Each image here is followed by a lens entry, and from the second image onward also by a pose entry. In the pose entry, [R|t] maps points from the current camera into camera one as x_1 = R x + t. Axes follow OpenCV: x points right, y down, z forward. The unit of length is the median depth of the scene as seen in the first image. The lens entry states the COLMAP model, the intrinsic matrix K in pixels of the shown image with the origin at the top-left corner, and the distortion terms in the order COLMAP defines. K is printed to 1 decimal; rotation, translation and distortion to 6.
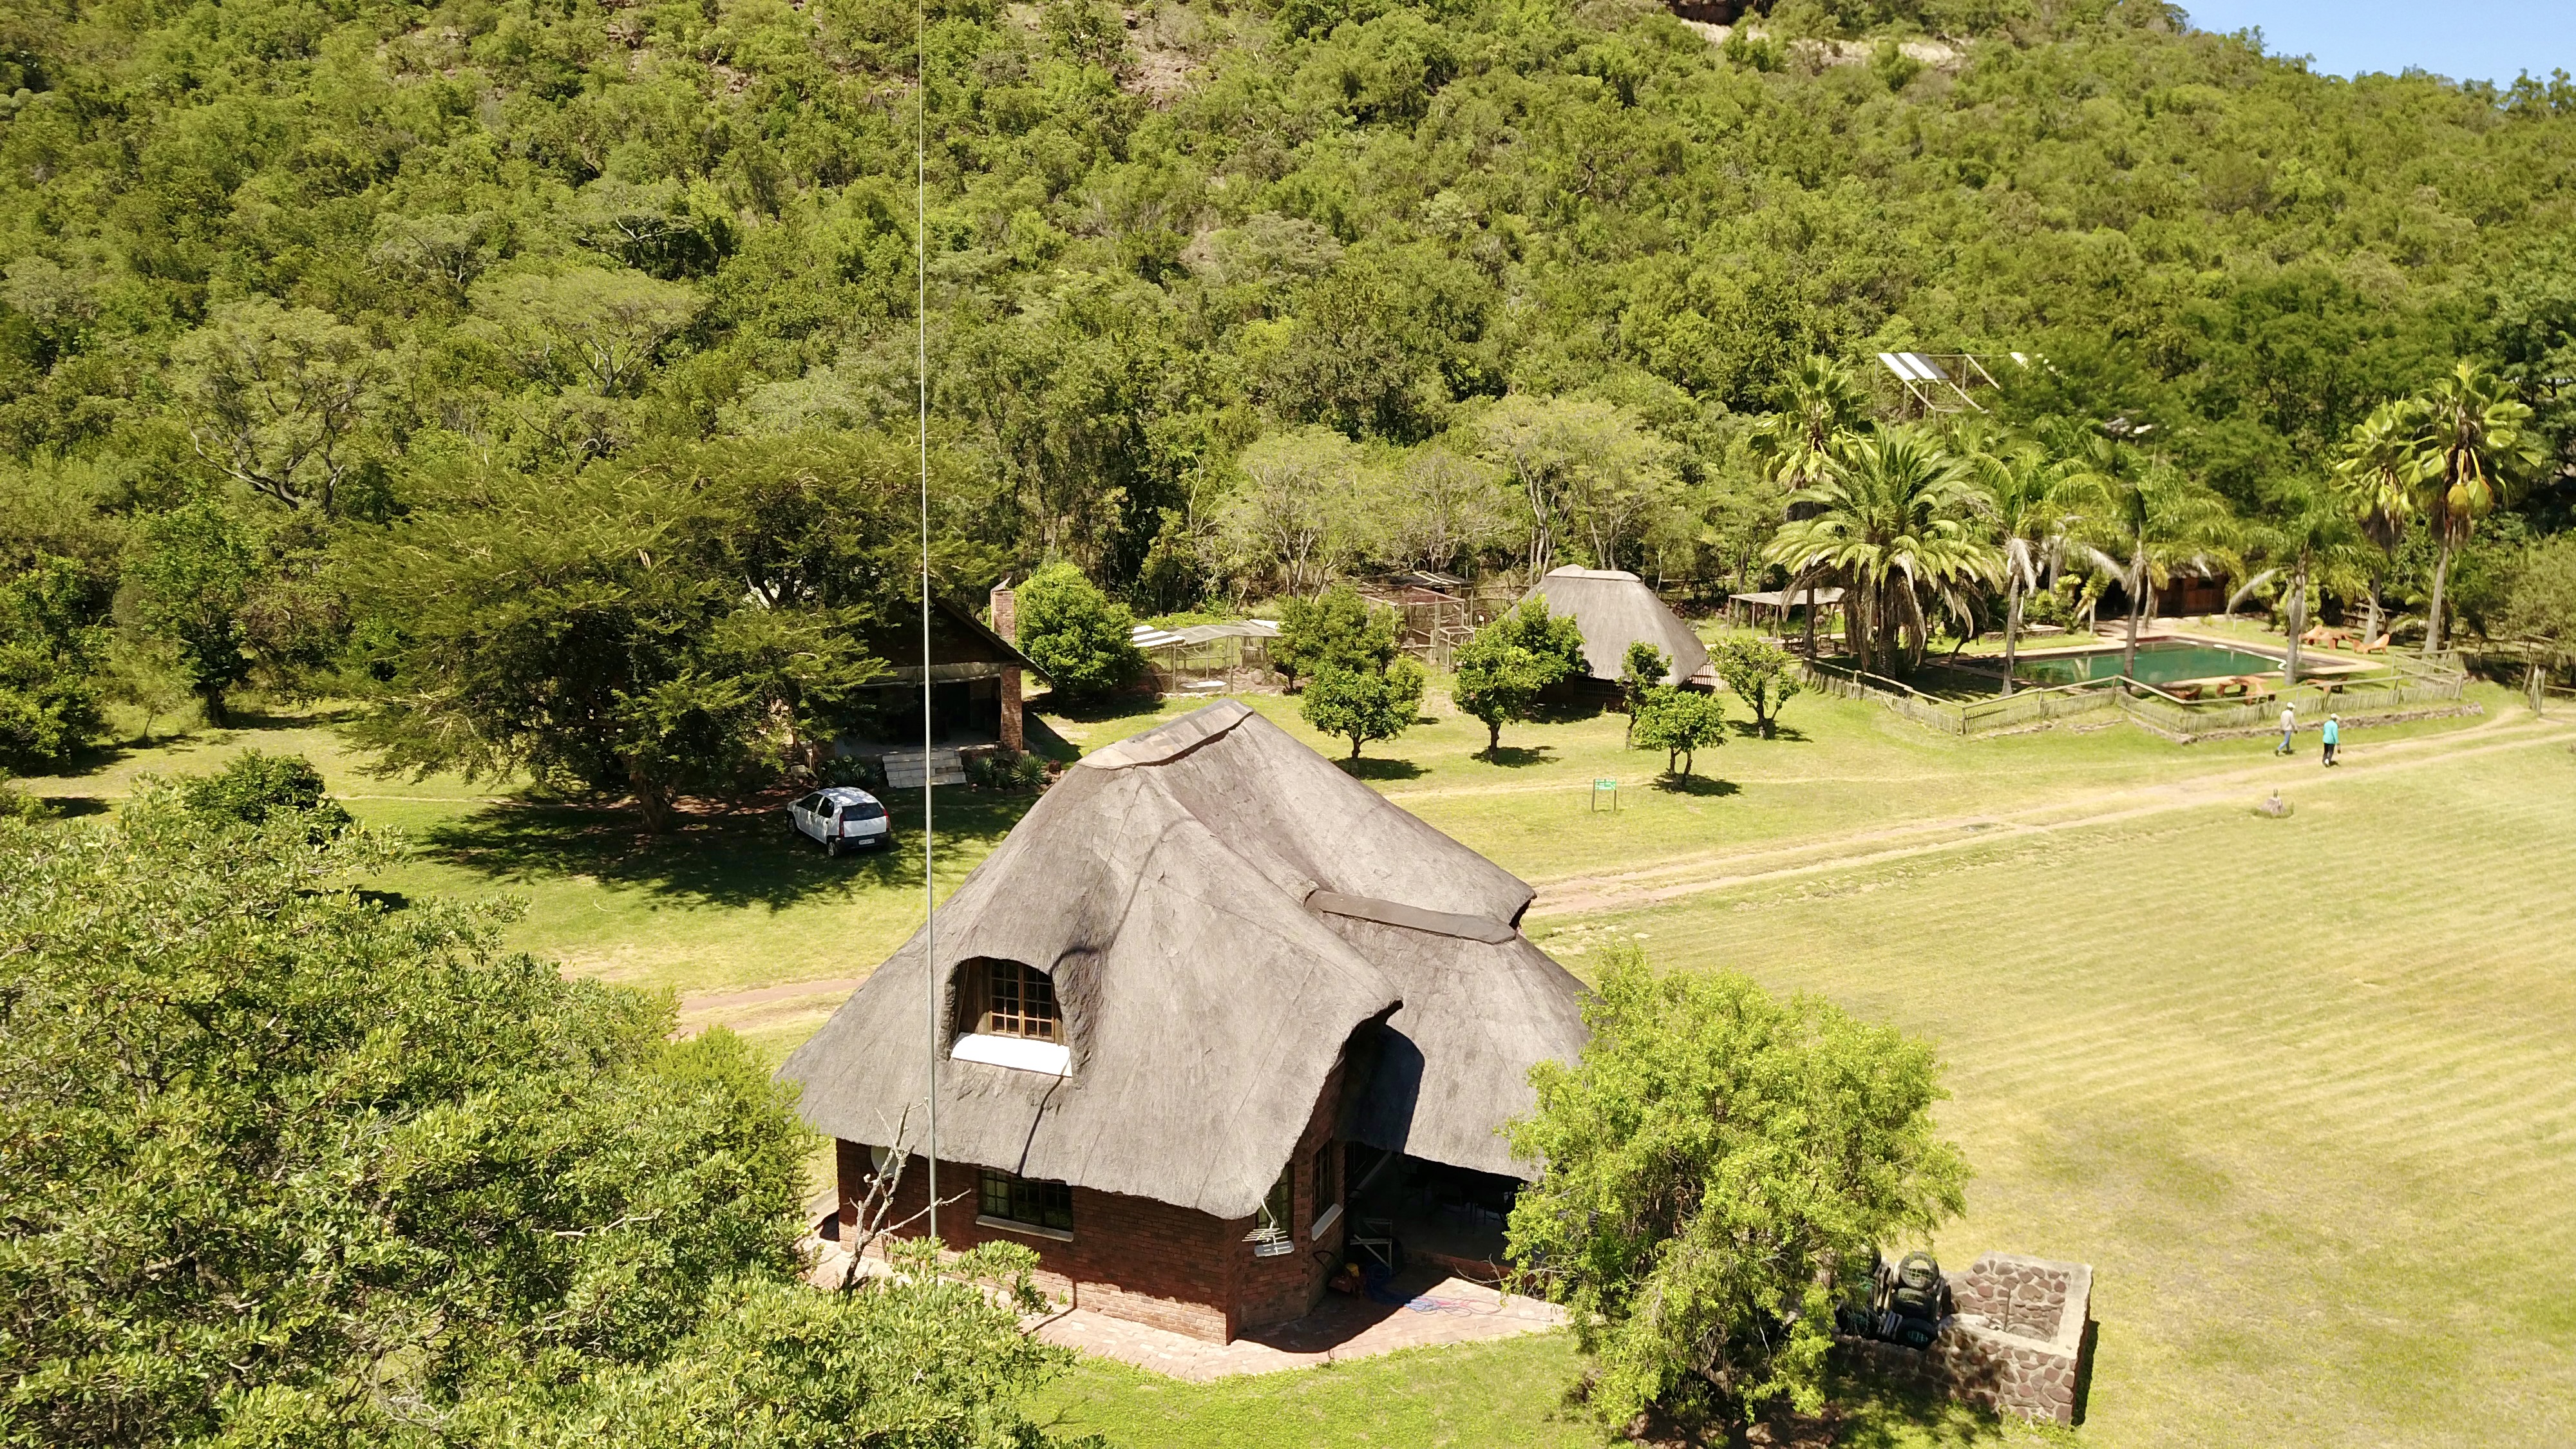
lens RADIAL K [[2007.5, 0, 1288.0], [0, 2007.5, 724.5], [0, 0, 1]] dist [0.005797, 0.005605]
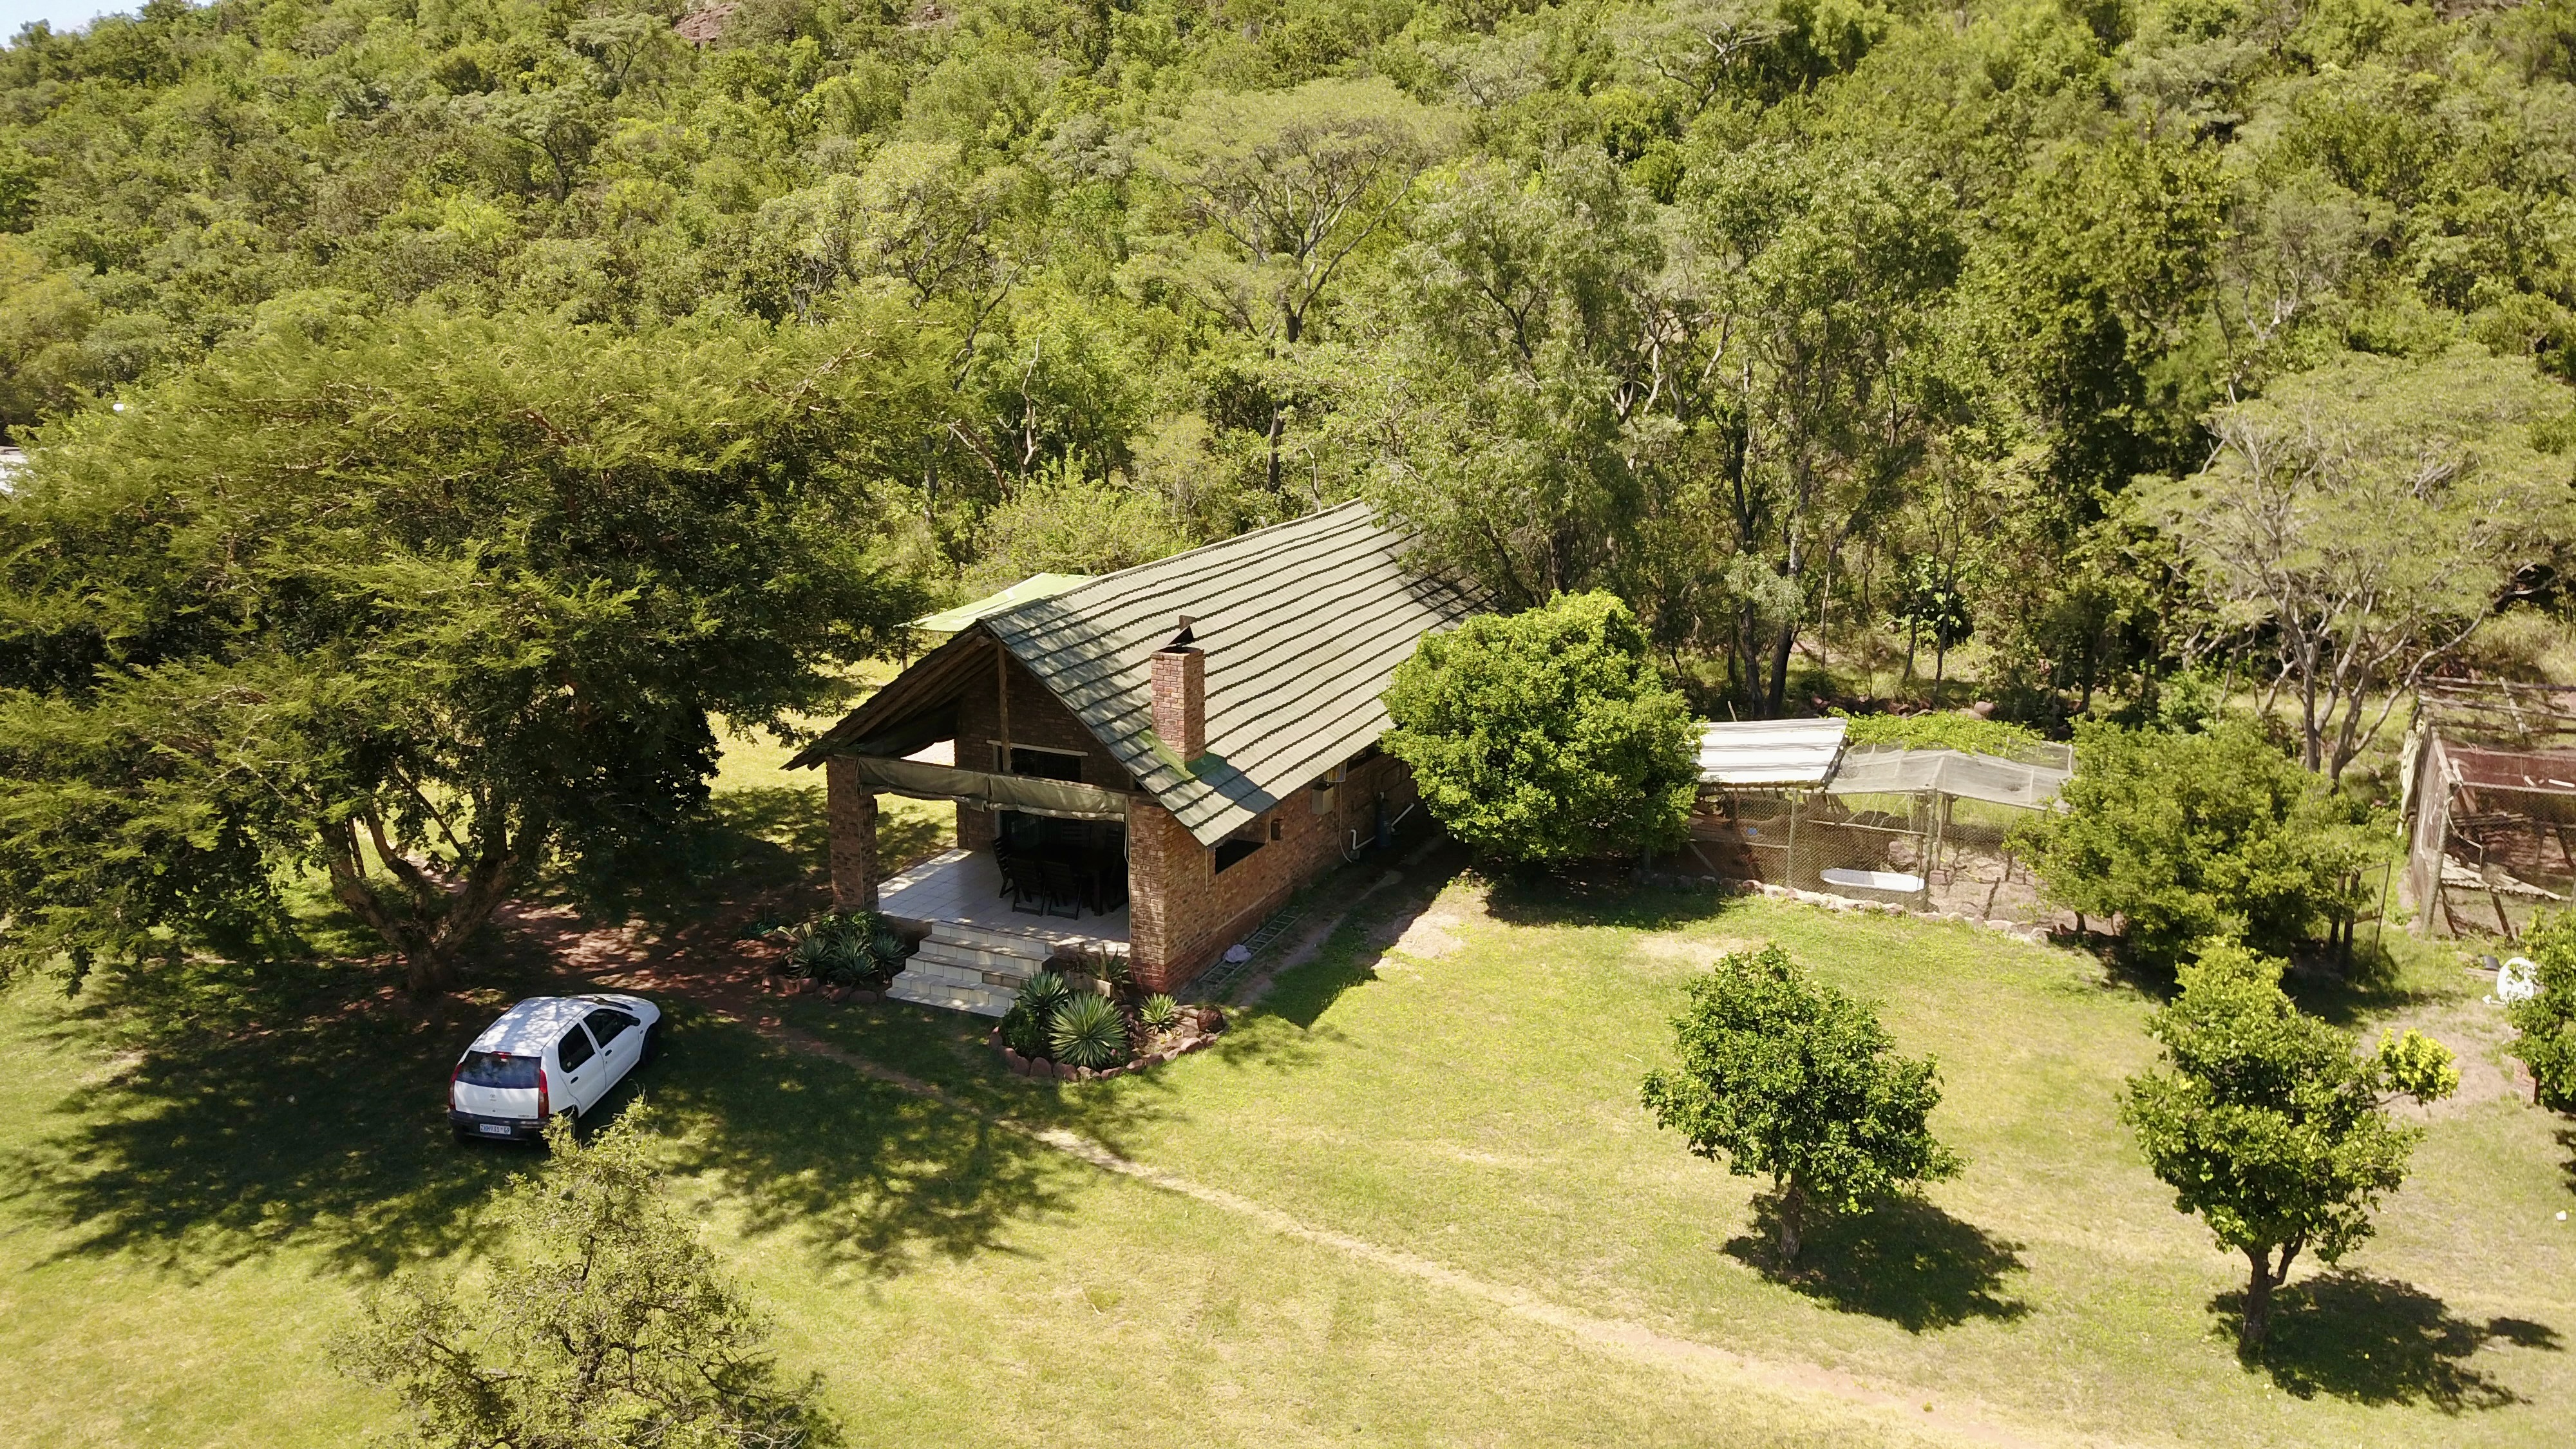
lens RADIAL K [[2014.0, 0, 1288.0], [0, 2014.0, 724.5], [0, 0, 1]] dist [0.006817, 0.003354]
pose [[0.692957, 0.171725, -0.700229, 0.250449], [-0.134848, 0.984952, 0.108103, -0.116281], [0.708256, 0.019513, 0.705686, 0.737781]]
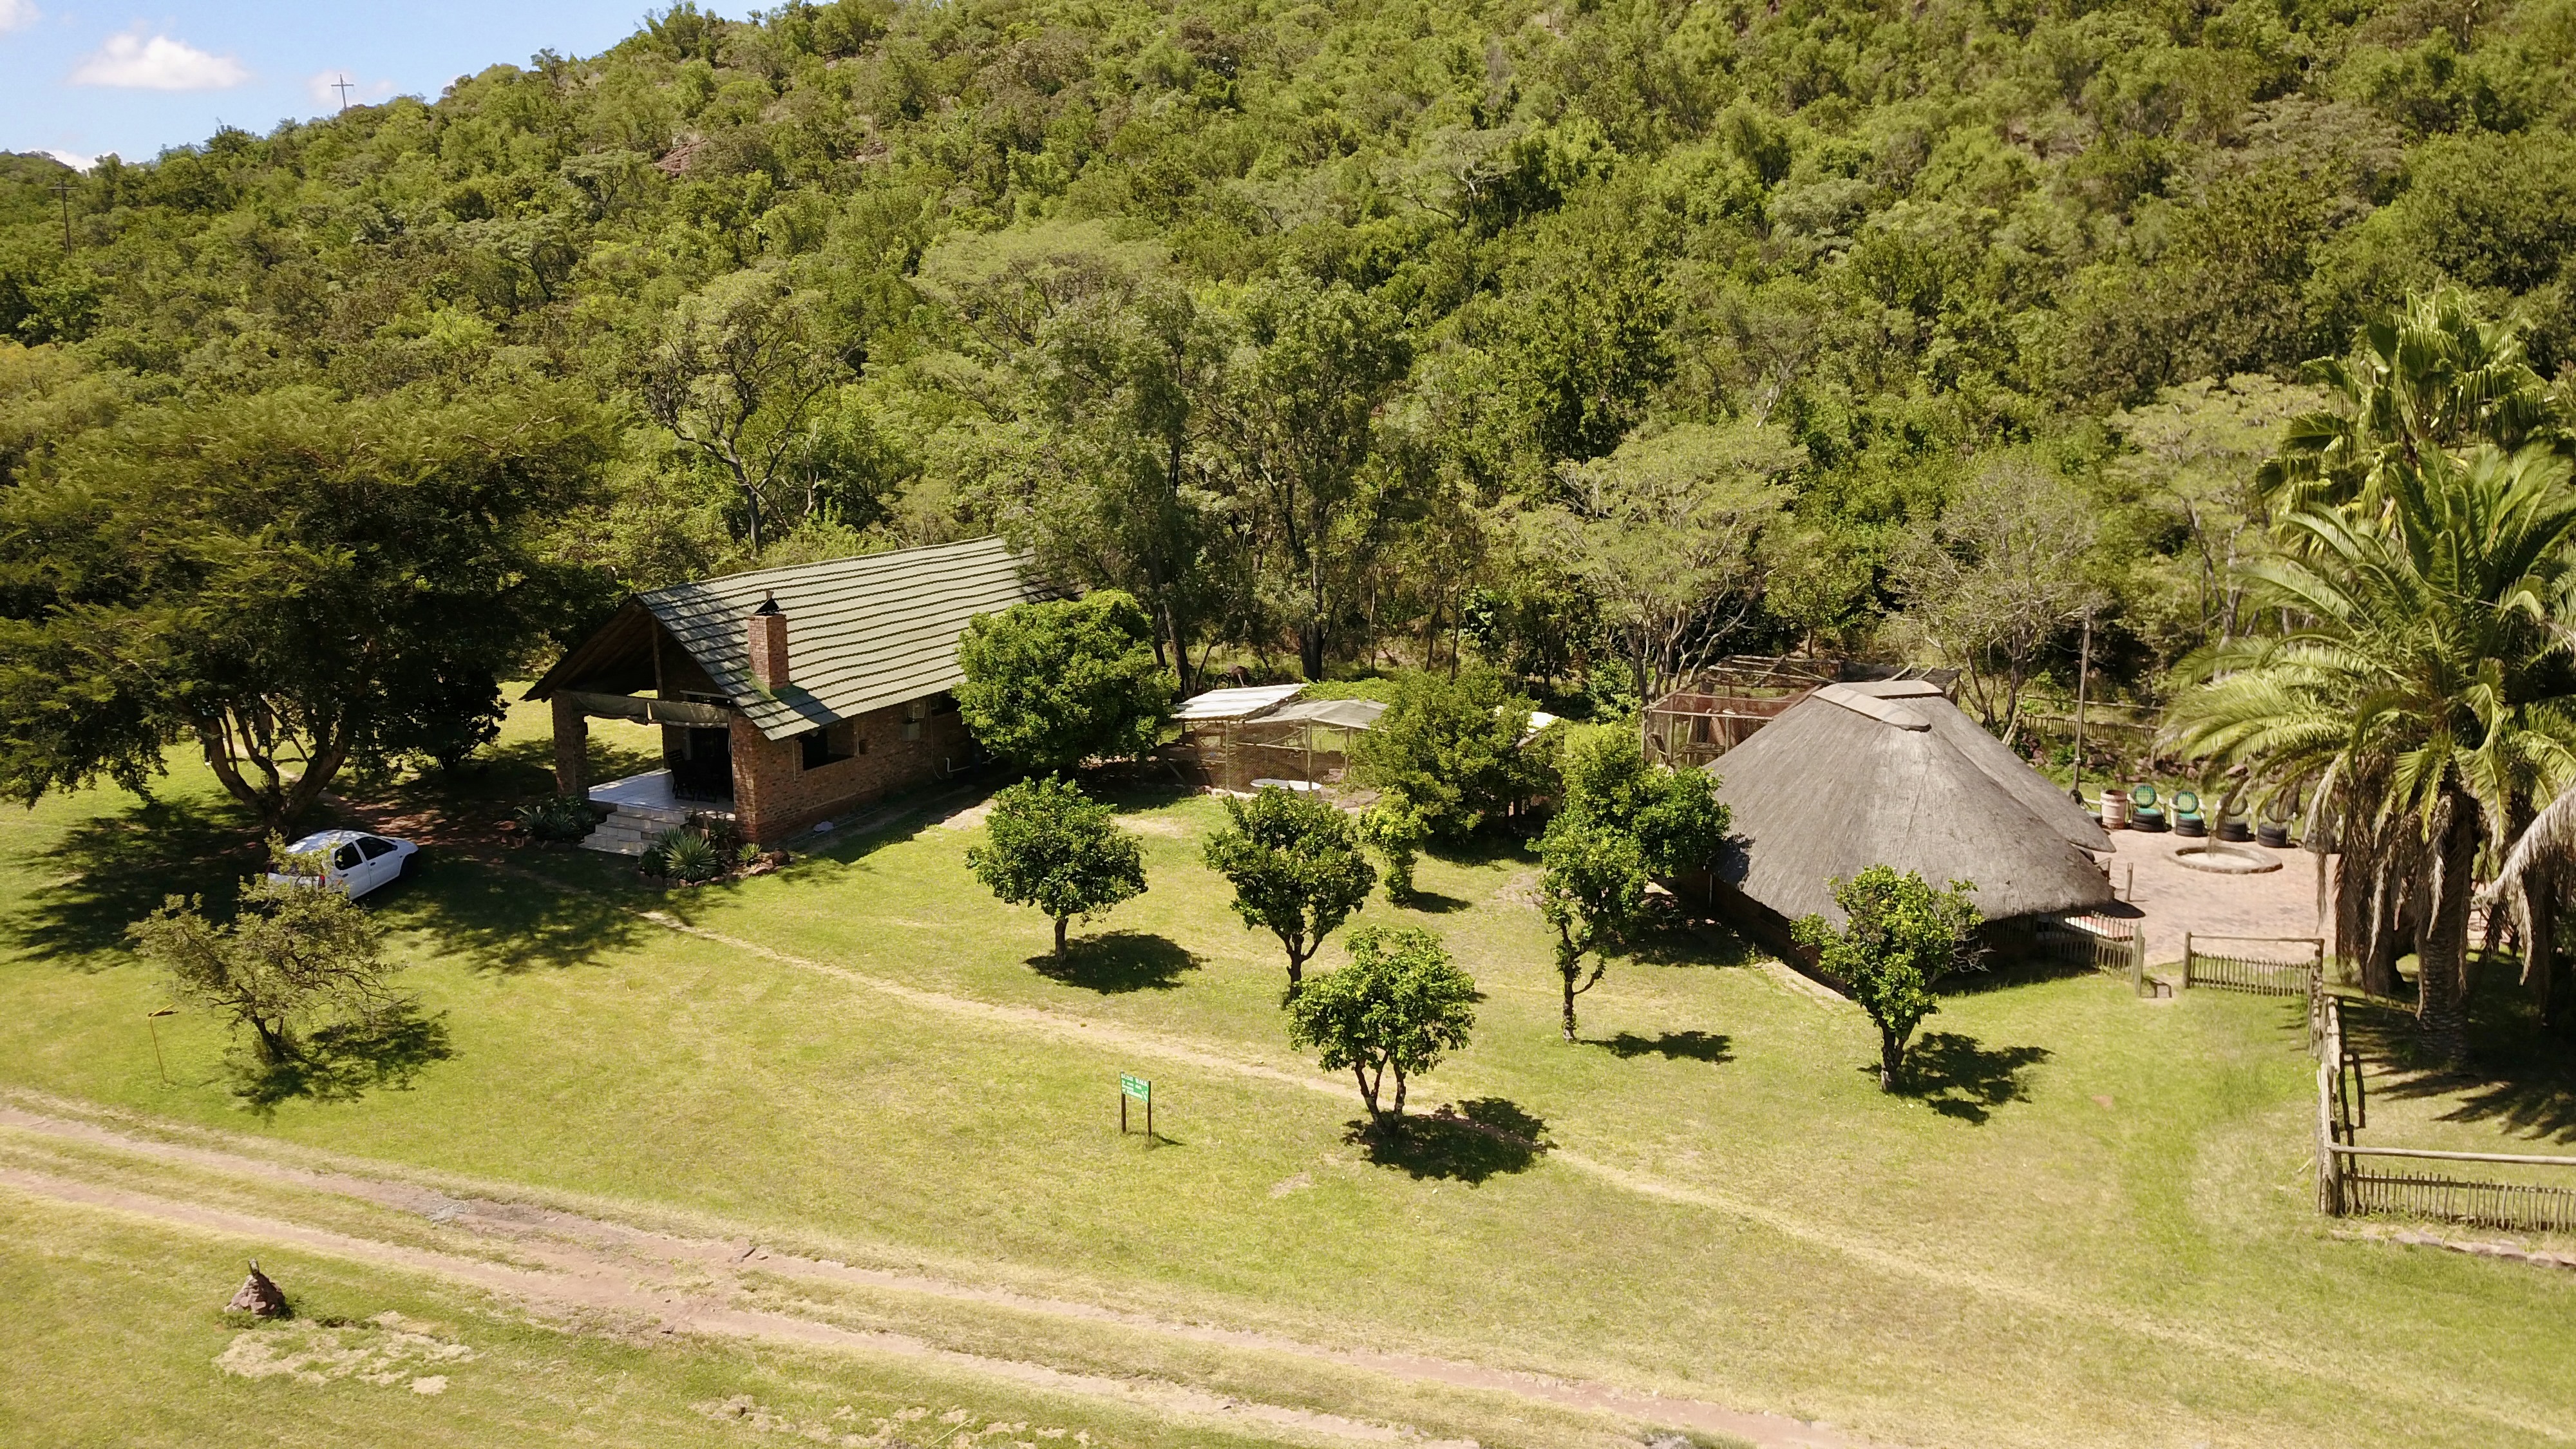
lens RADIAL K [[2007.5, 0, 1288.0], [0, 2007.5, 724.5], [0, 0, 1]] dist [0.005797, 0.005605]
pose [[0.673452, 0.138834, -0.726076, 0.591292], [-0.134211, 0.988845, 0.064594, -0.110284], [0.726945, 0.053947, 0.684573, 0.694804]]
